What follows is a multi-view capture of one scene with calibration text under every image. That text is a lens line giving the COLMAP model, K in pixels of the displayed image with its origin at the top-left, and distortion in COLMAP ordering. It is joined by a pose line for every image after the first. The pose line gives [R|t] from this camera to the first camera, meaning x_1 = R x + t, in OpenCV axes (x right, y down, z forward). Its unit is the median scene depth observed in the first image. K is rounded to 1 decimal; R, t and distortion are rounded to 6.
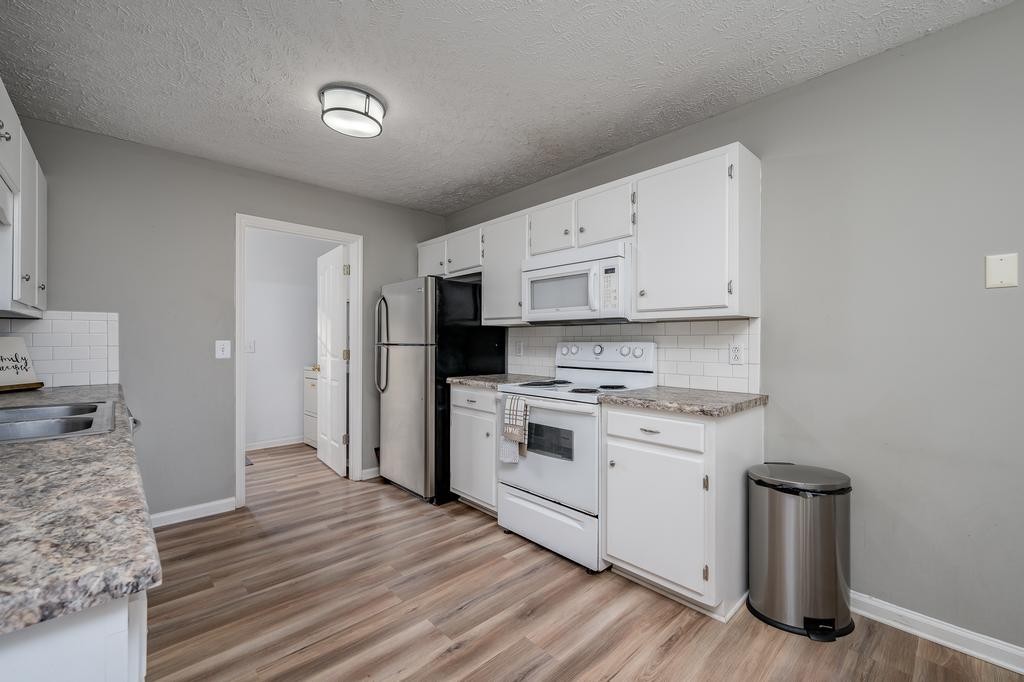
lens RADIAL K [[425.7, 0, 496.4], [0, 425.7, 340.1], [0, 0, 1]] dist [0.003345, 0.000289]
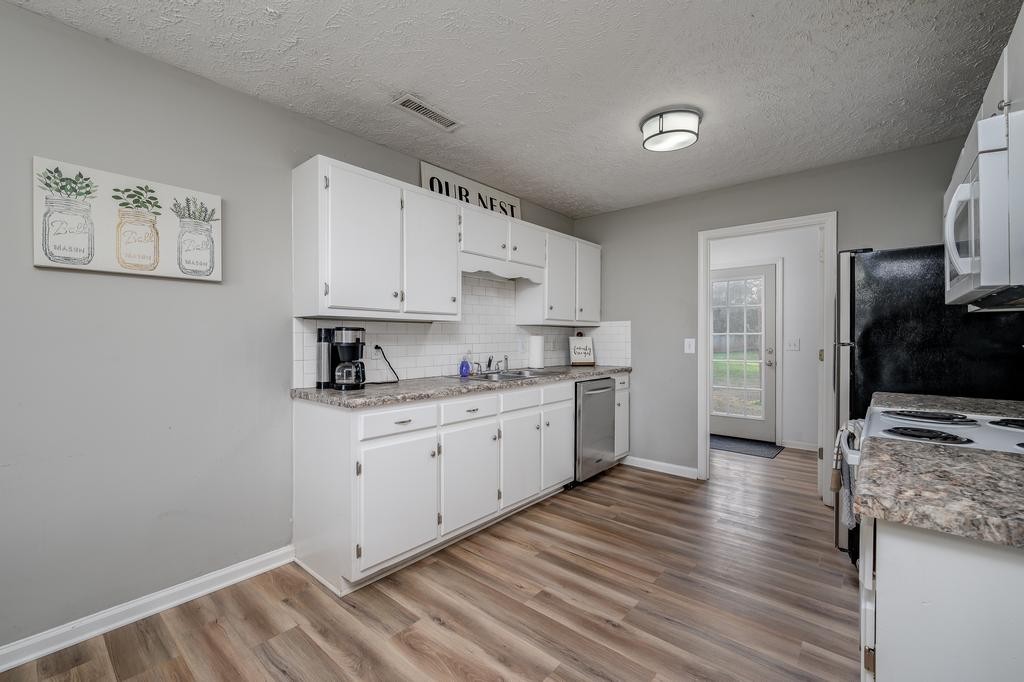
lens RADIAL K [[425.7, 0, 514.0], [0, 425.7, 339.3], [0, 0, 1]] dist [0.003345, 0.000289]
pose [[0.133832, 0.000829, -0.991004, 0.635575], [0.001920, 0.999998, 0.001096, 0.000621], [0.991002, -0.002049, 0.133830, 0.414050]]
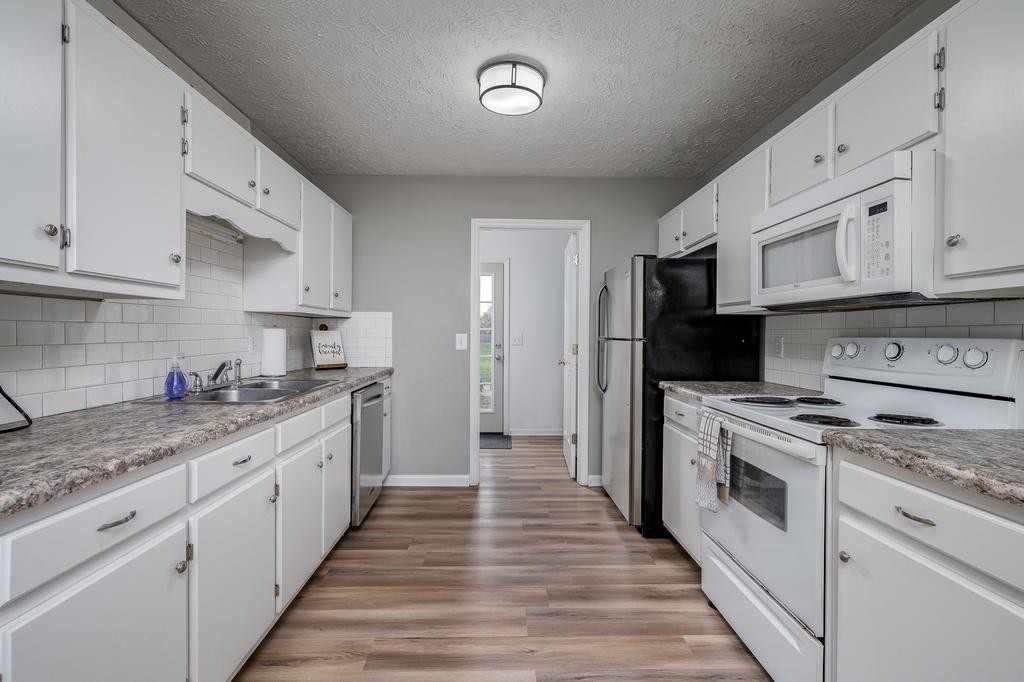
lens RADIAL K [[446.7, 0, 504.8], [0, 446.7, 336.2], [0, 0, 1]] dist [0.007000, 0.000185]
pose [[0.756702, 0.005428, -0.653737, 0.268865], [-0.003248, 0.999984, 0.004544, 0.001541], [0.653752, -0.001316, 0.756708, 0.228355]]
